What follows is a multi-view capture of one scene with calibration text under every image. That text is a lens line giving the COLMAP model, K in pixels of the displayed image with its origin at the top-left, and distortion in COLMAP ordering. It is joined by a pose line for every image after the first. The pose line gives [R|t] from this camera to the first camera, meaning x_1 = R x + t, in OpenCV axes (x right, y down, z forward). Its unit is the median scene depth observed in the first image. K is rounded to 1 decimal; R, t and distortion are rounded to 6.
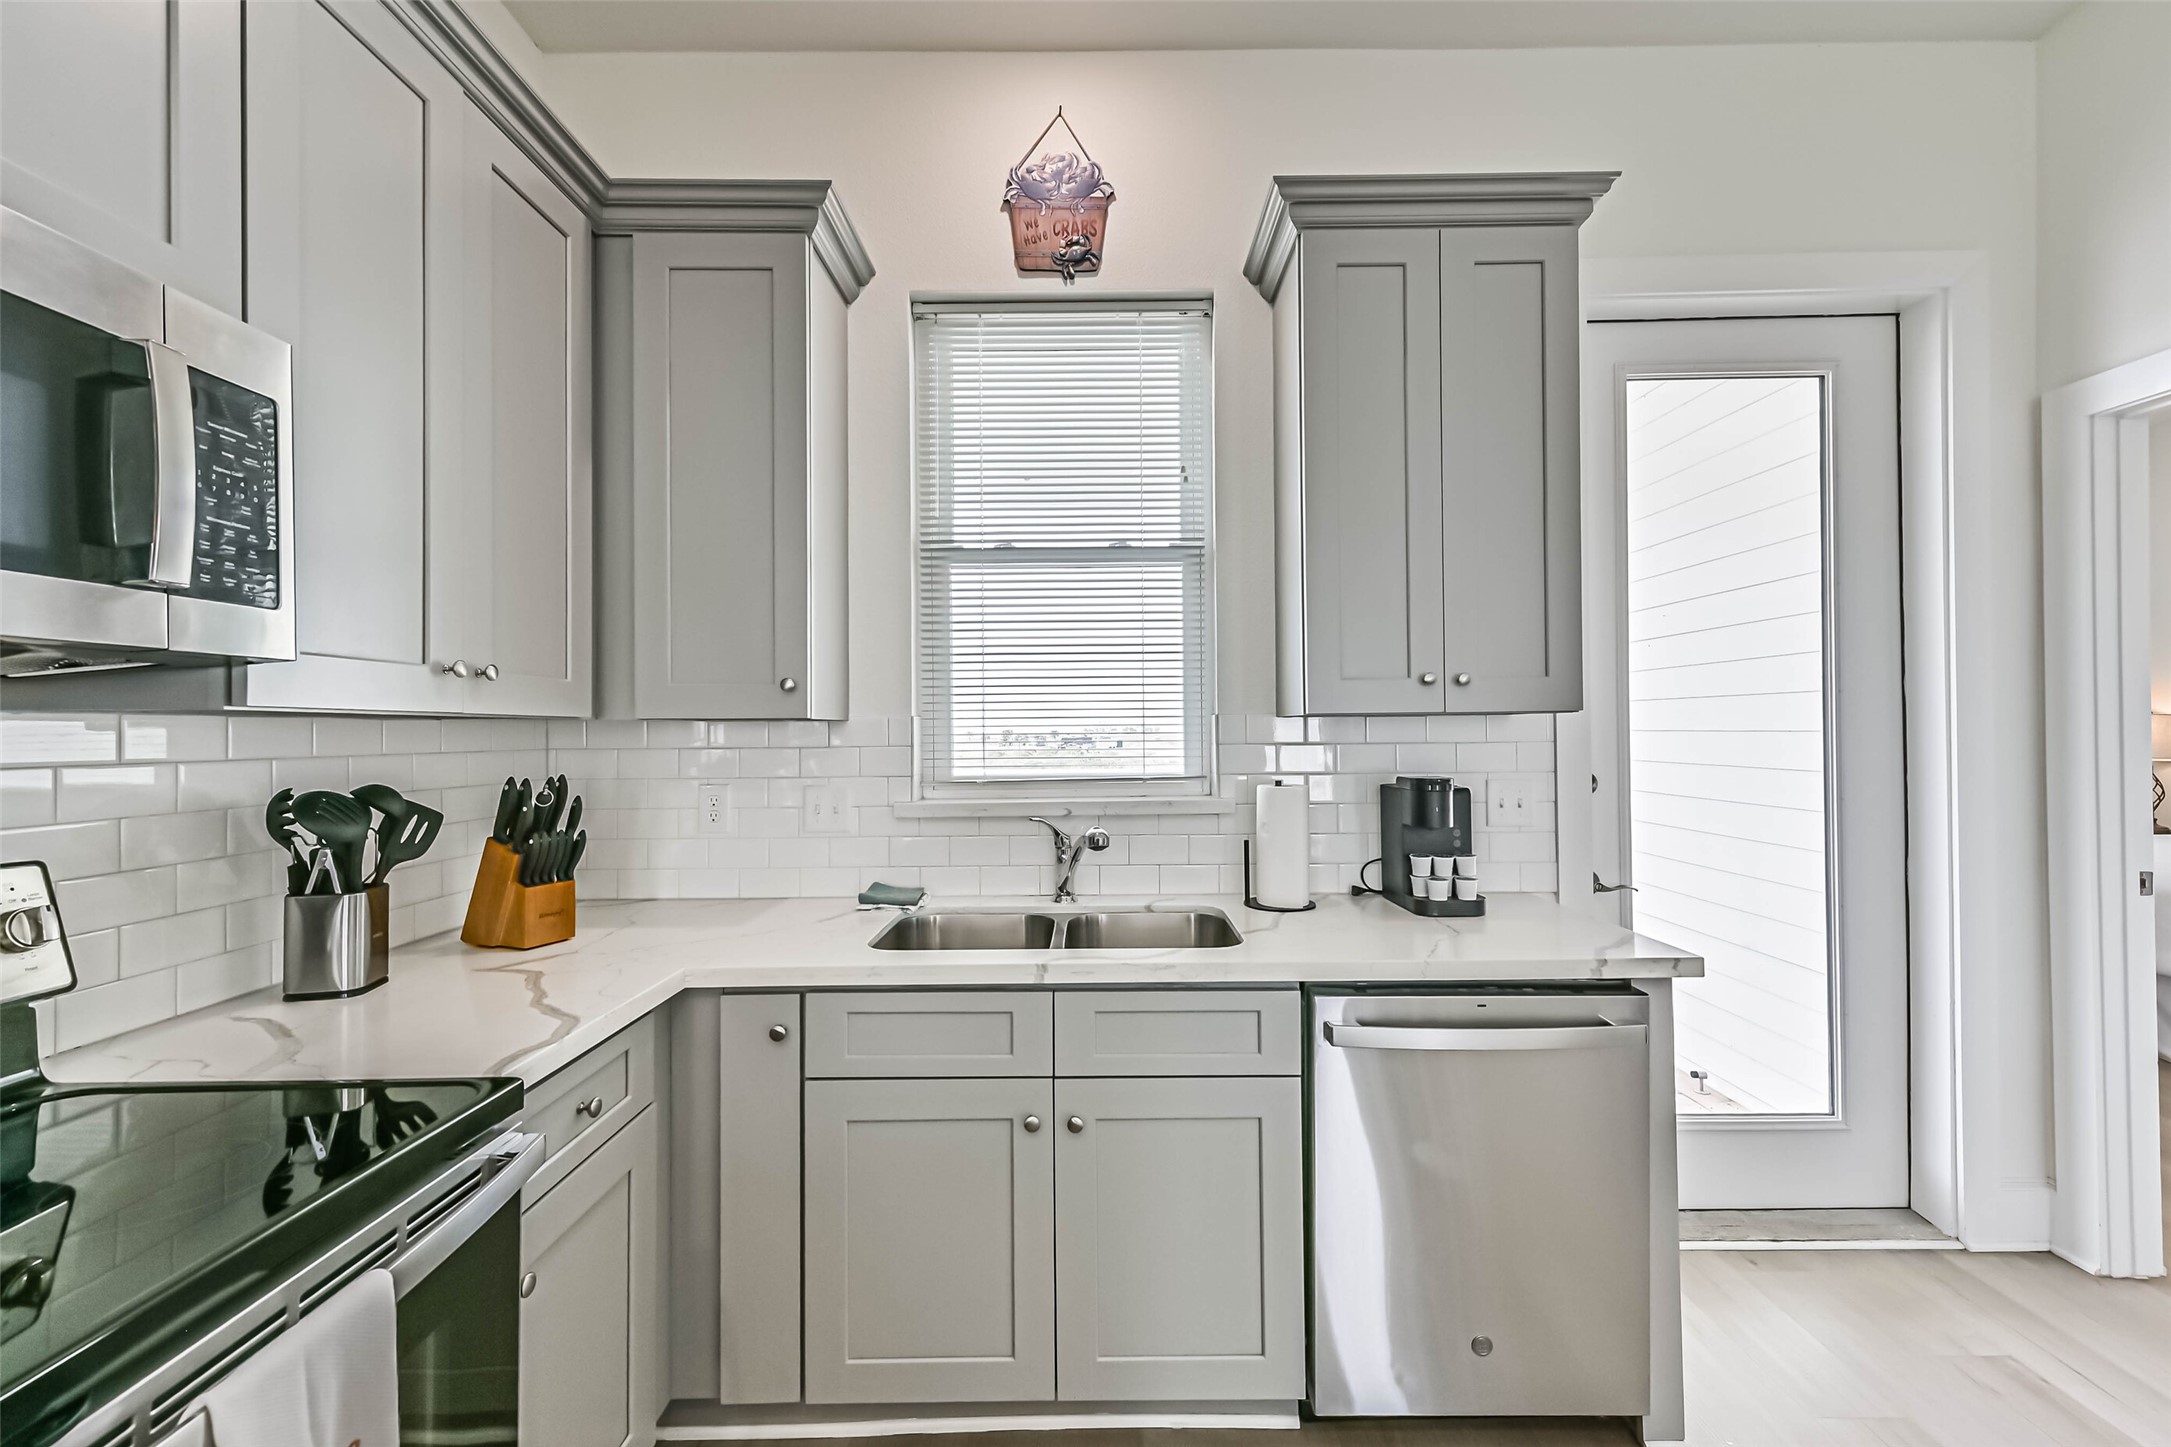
lens RADIAL K [[872.7, 0, 1098.7], [0, 872.7, 723.9], [0, 0, 1]] dist [0.012660, -0.000102]
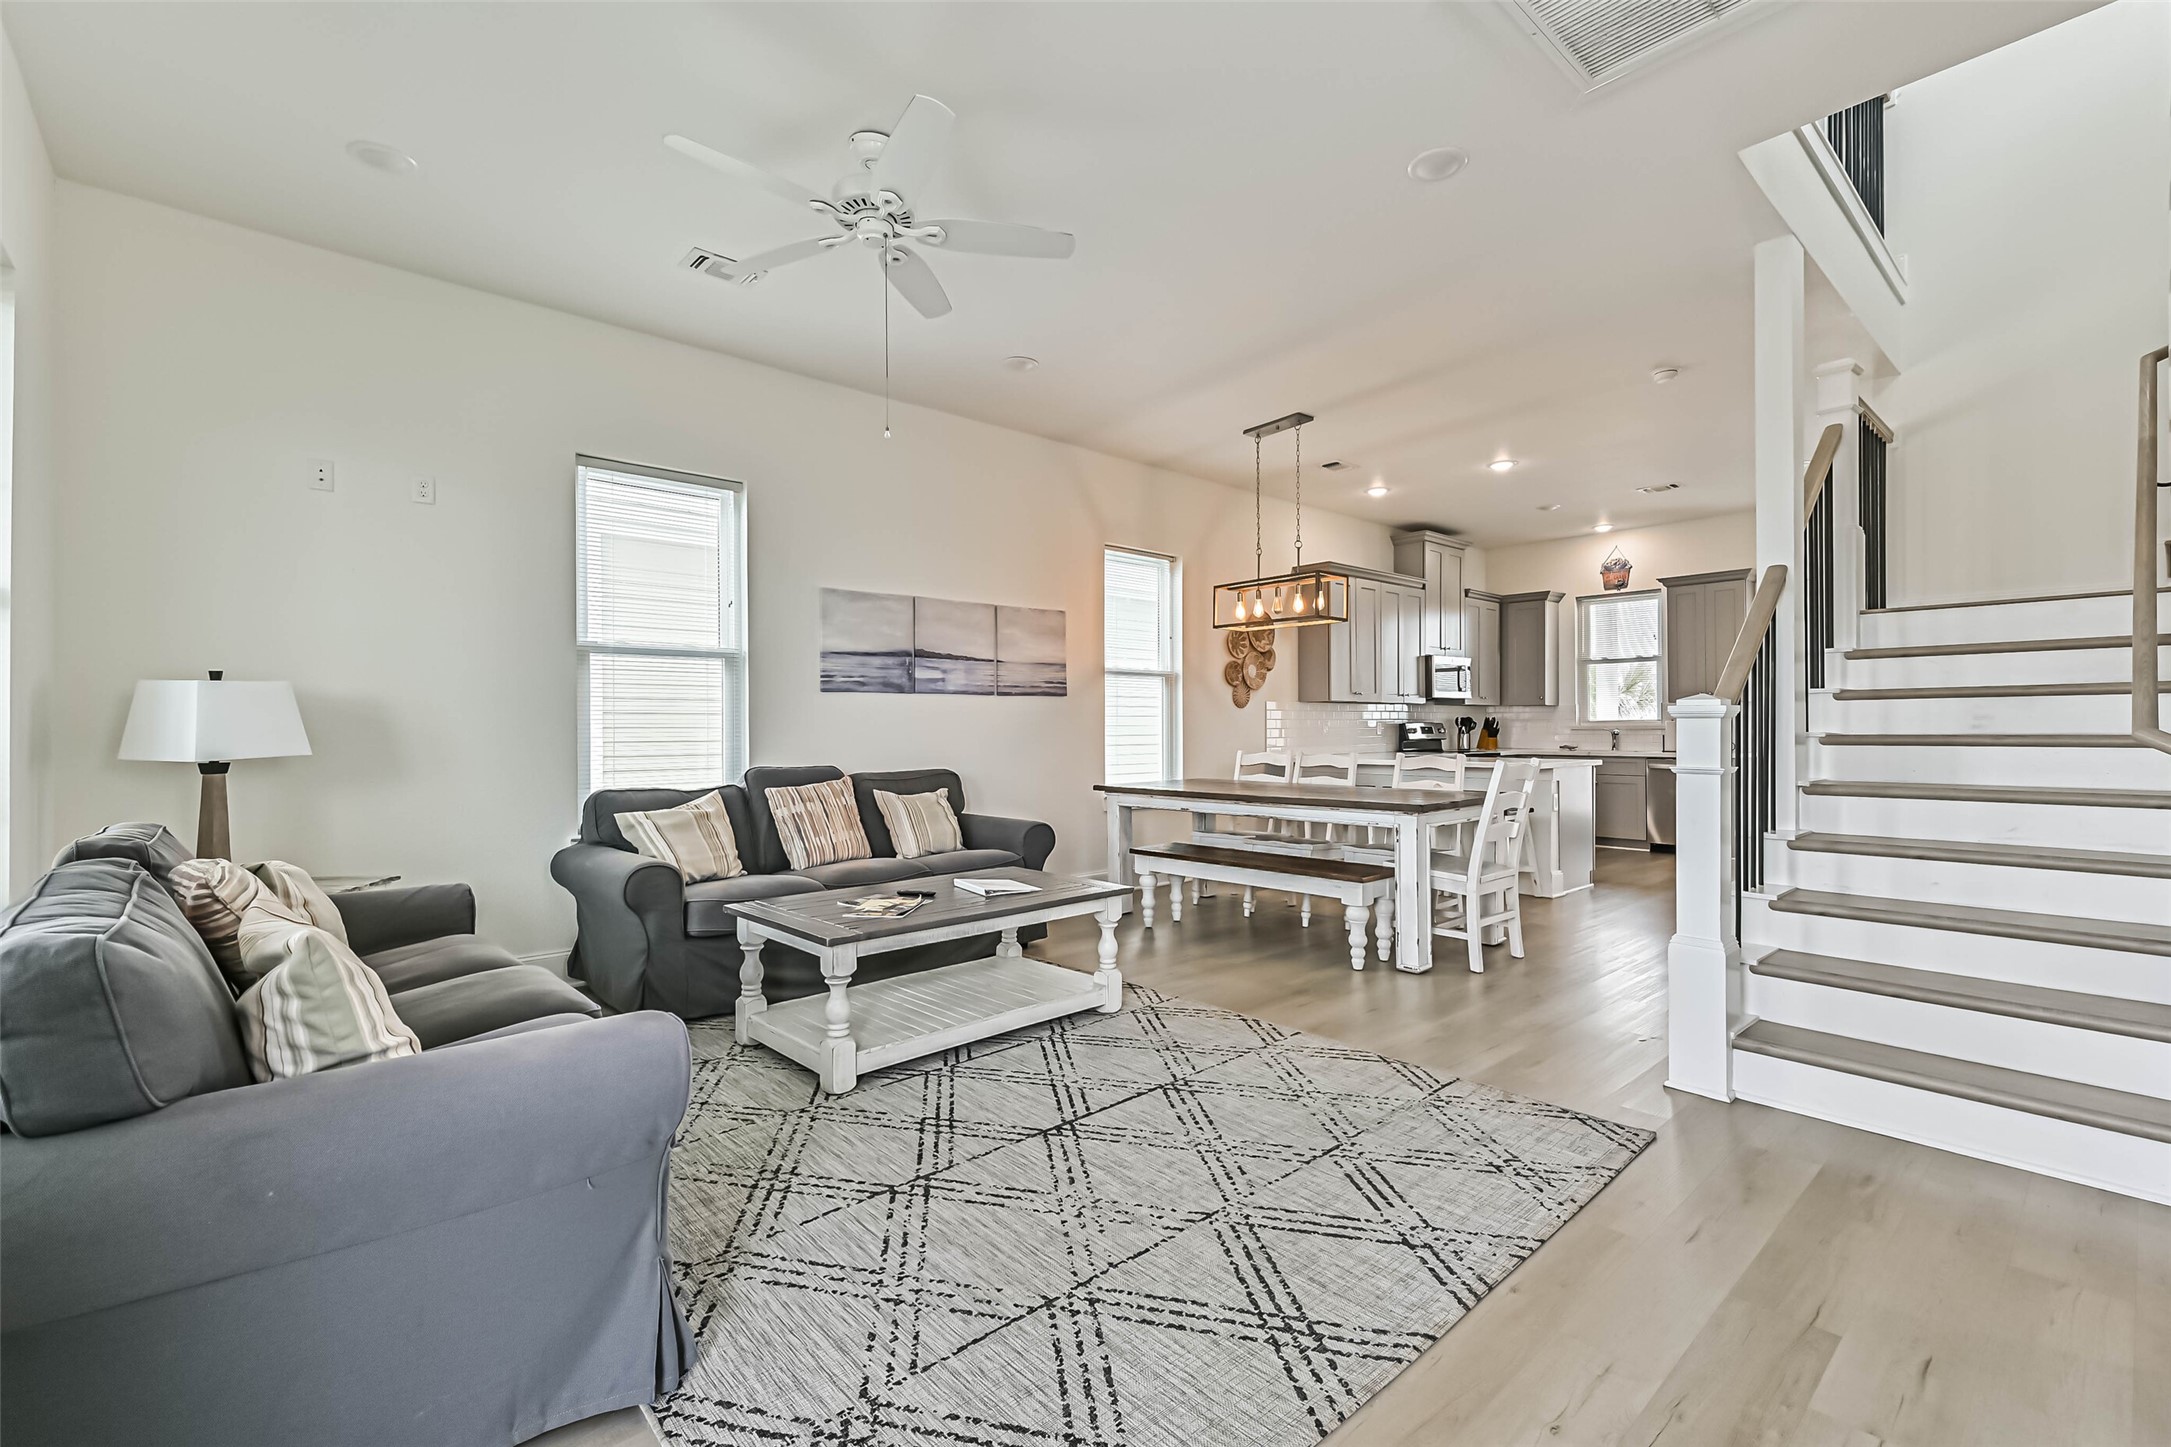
lens RADIAL K [[946.3, 0, 1094.0], [0, 946.3, 720.9], [0, 0, 1]] dist [0.025453, -0.011052]
pose [[0.666733, 0.000587, -0.745296, 1.635301], [0.005098, 0.999973, 0.005348, 0.034982], [0.745279, -0.007365, 0.666712, -3.706854]]
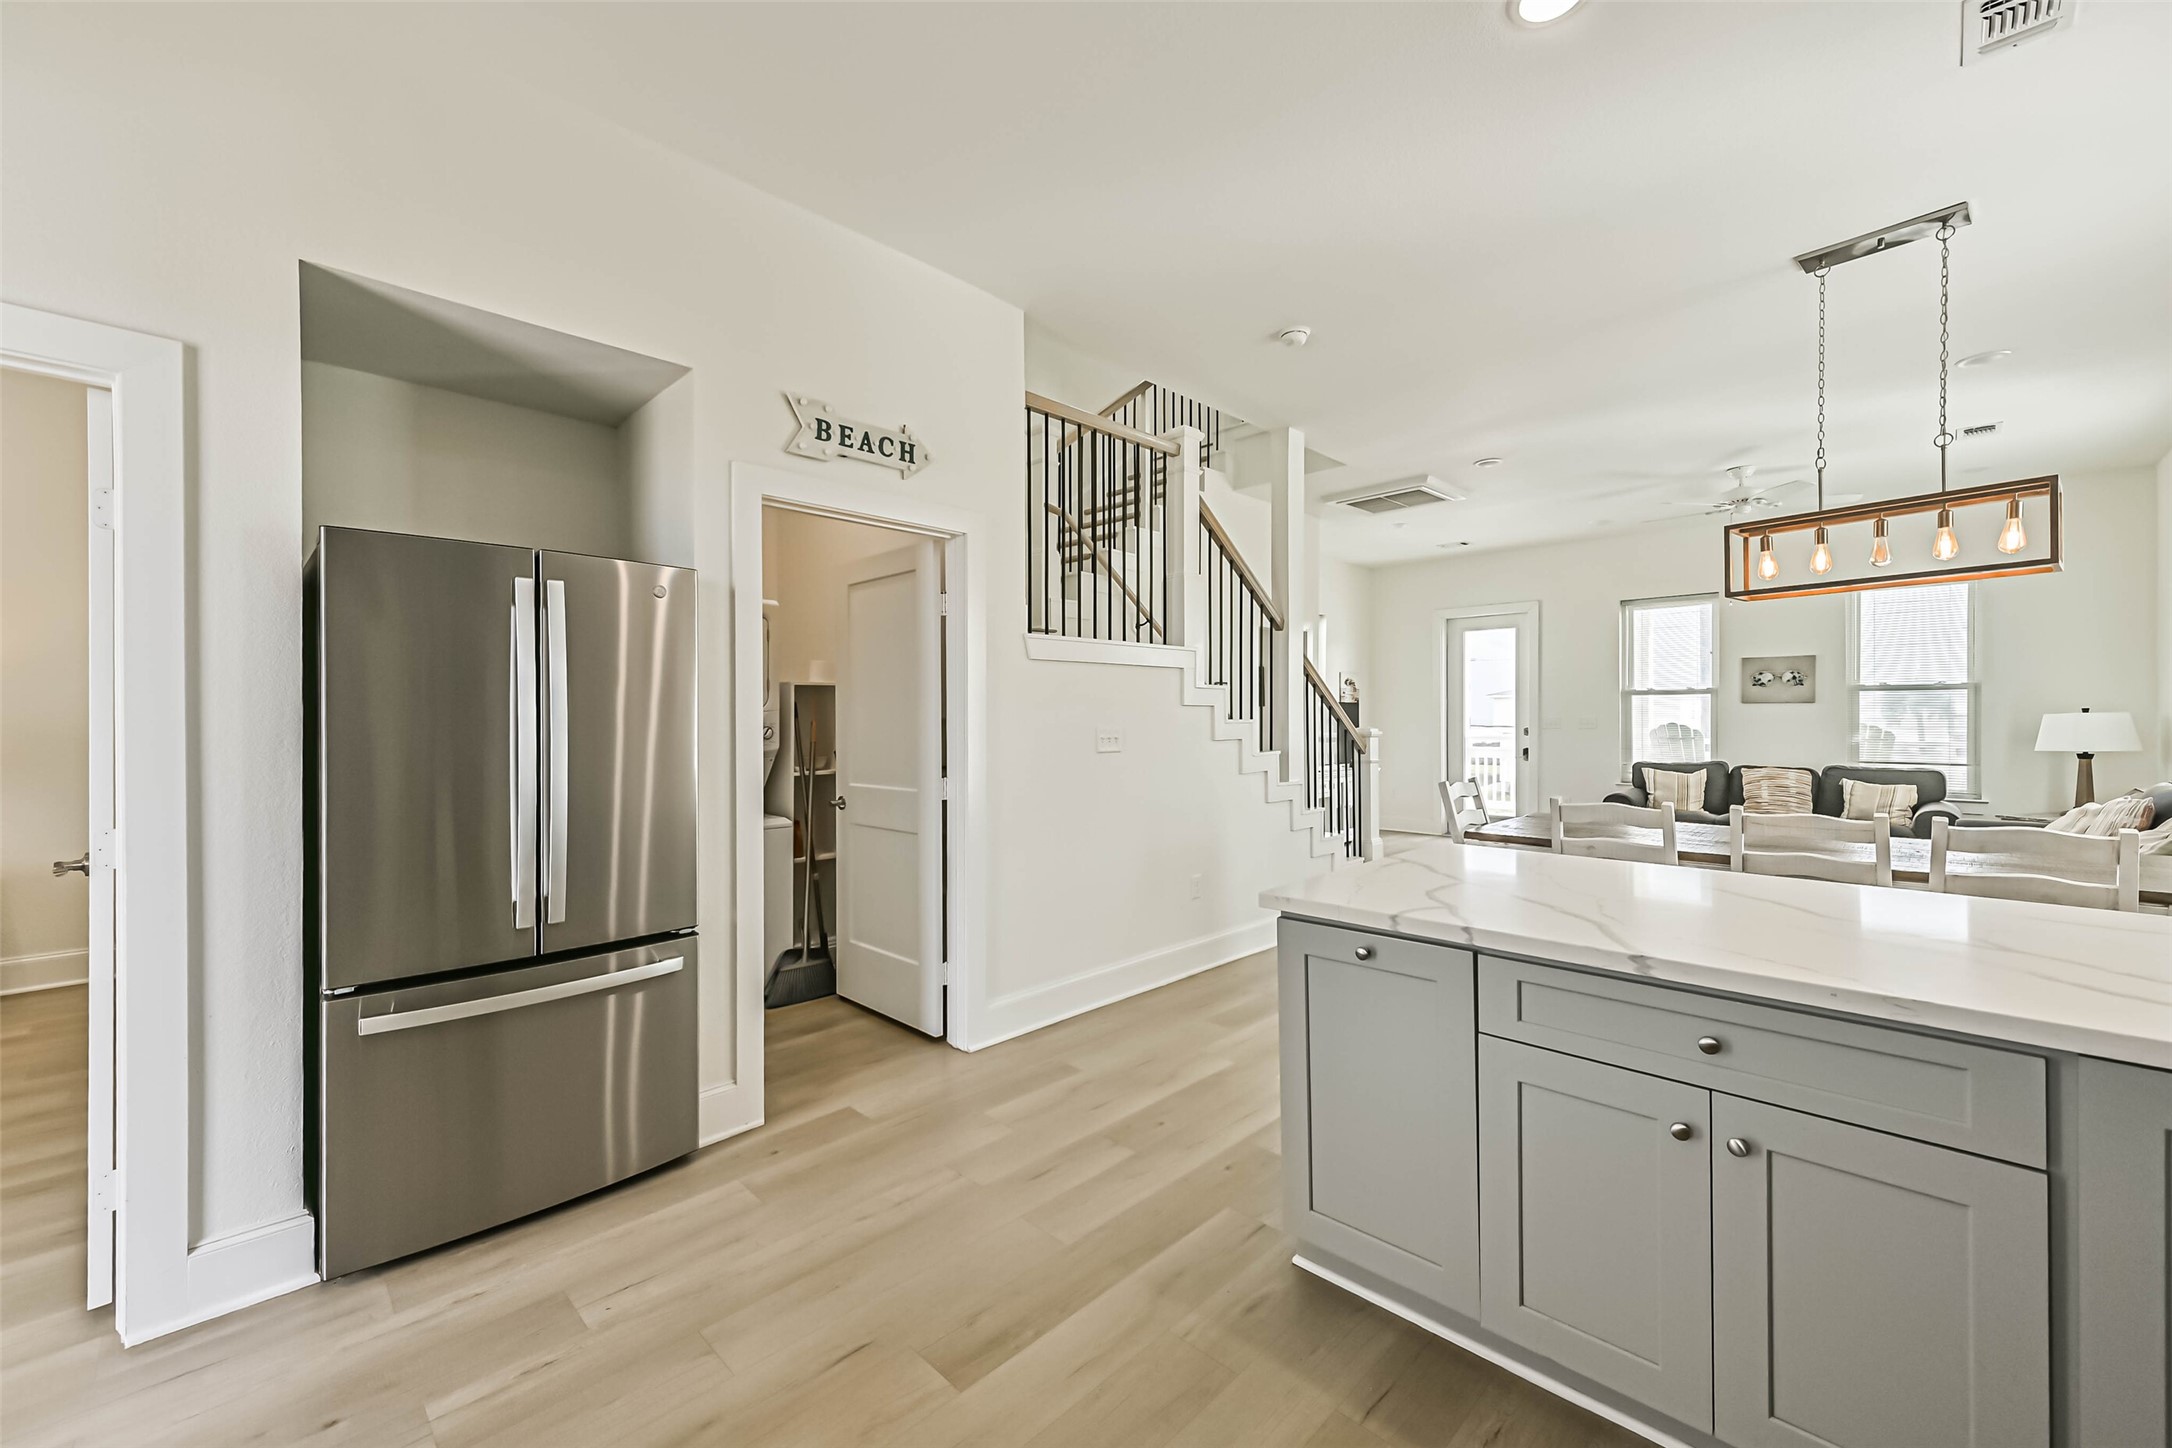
lens RADIAL K [[857.0, 0, 1098.5], [0, 857.0, 722.7], [0, 0, 1]] dist [0.015130, -0.003673]
pose [[-0.710746, 0.007114, 0.703413, -0.183058], [0.003641, 0.999973, -0.006434, 0.009554], [-0.703439, -0.002011, -0.710753, 0.564645]]
